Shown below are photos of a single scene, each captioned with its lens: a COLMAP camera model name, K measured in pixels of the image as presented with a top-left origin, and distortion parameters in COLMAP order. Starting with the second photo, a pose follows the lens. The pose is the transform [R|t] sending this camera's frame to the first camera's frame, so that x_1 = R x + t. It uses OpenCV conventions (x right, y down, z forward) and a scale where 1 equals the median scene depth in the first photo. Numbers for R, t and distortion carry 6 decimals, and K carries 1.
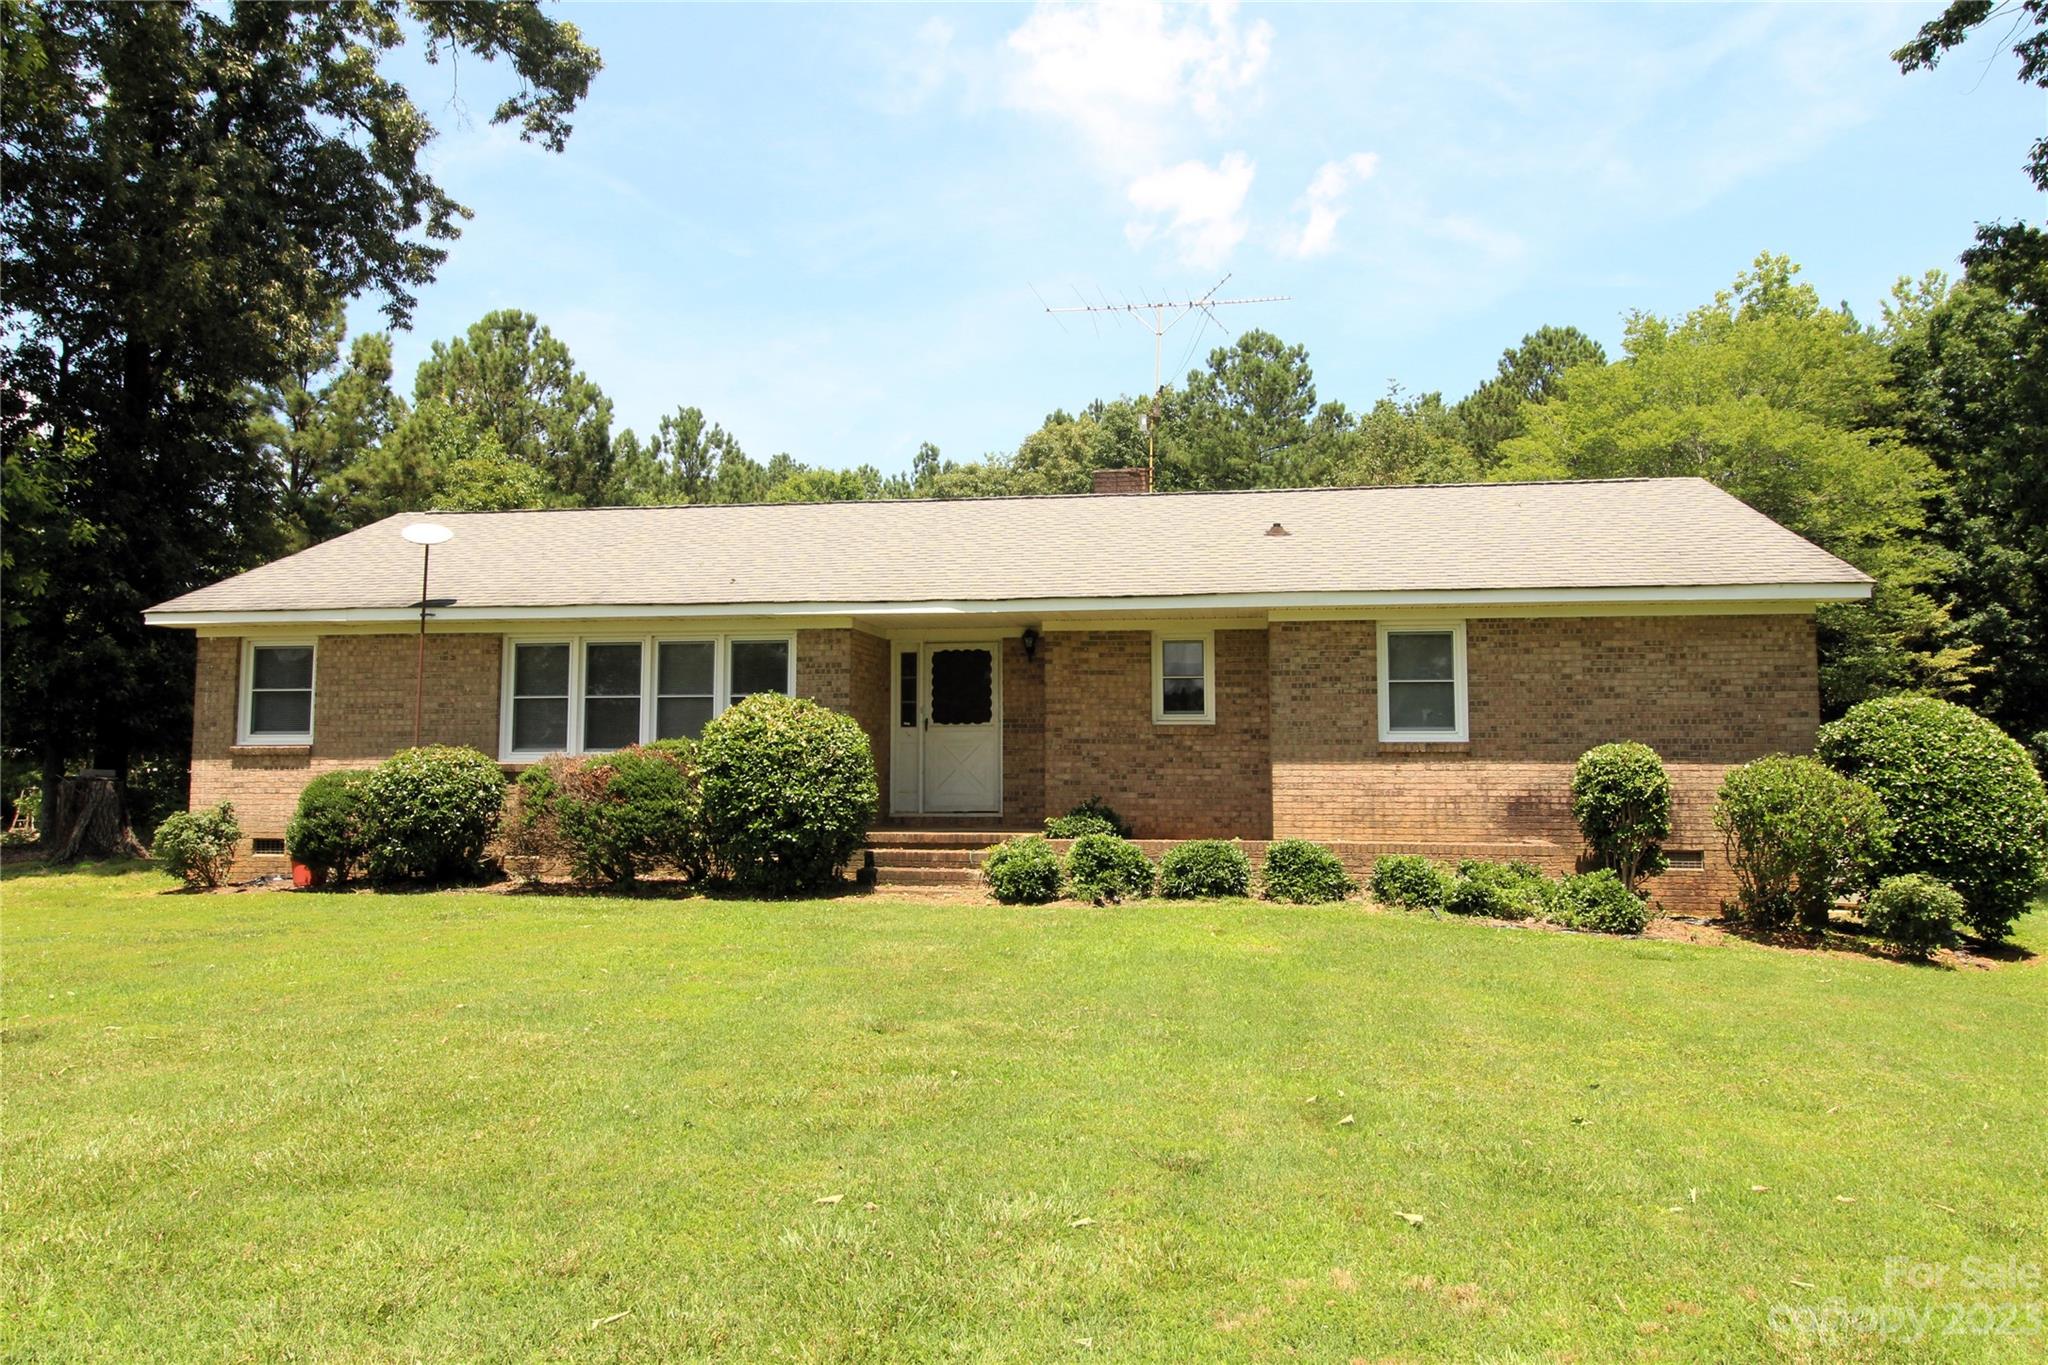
lens RADIAL K [[1373.1, 0, 1024.0], [0, 1373.1, 682.5], [0, 0, 1]] dist [-0.007460, -0.001344]
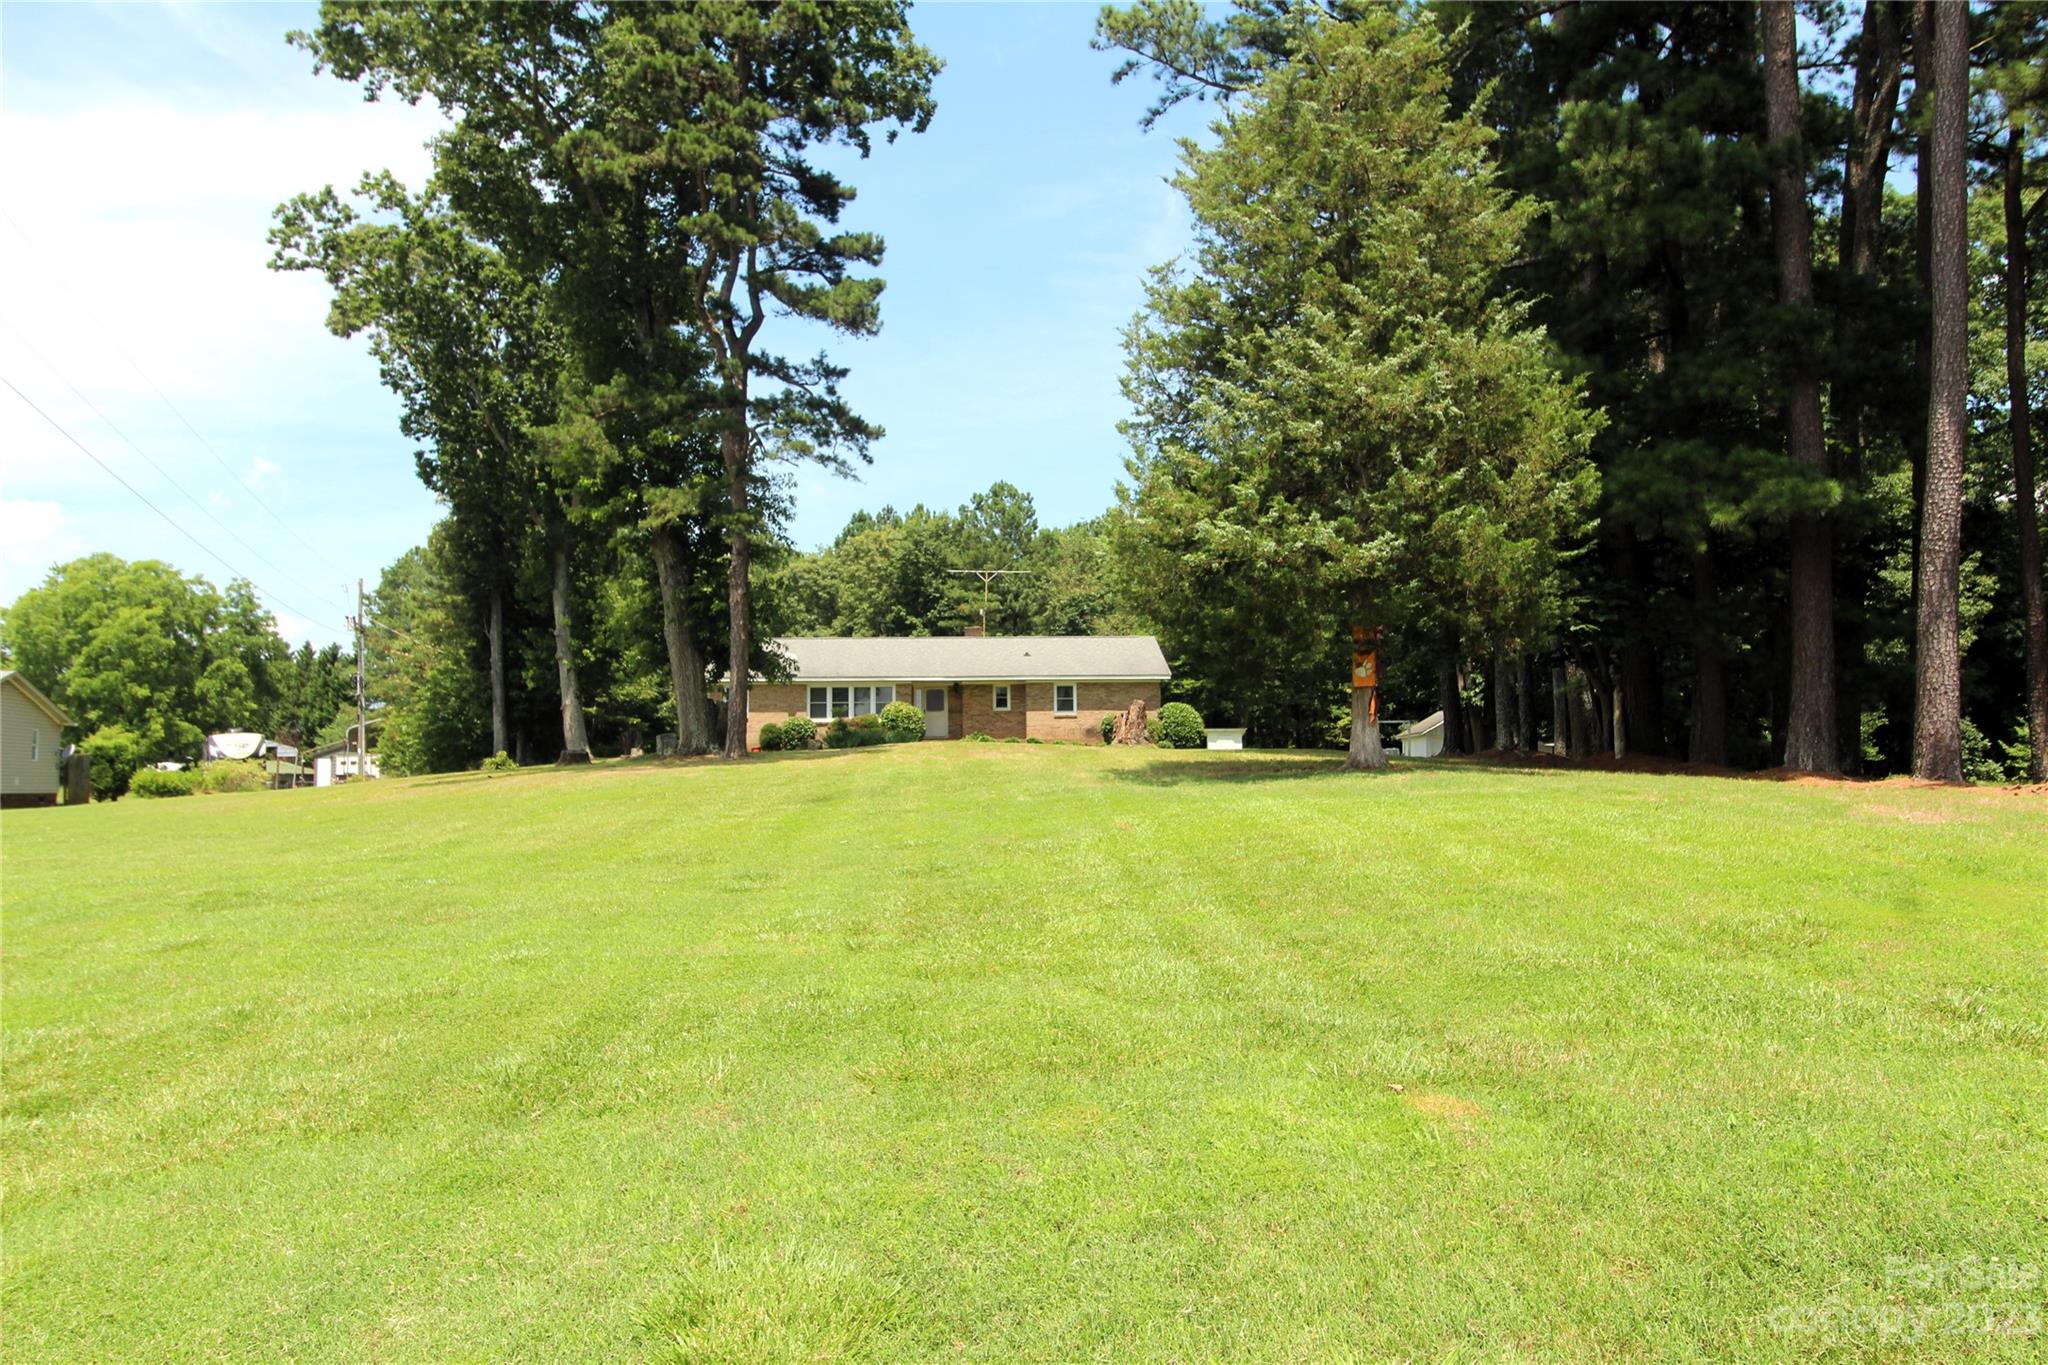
lens RADIAL K [[1008.1, 0, 1024.0], [0, 1008.1, 682.5], [0, 0, 1]] dist [-0.000009, -0.000004]
pose [[0.980685, 0.010019, 0.195338, -0.269249], [-0.006217, 0.999779, -0.020067, 0.006534], [-0.195496, 0.018465, 0.980531, -1.276647]]
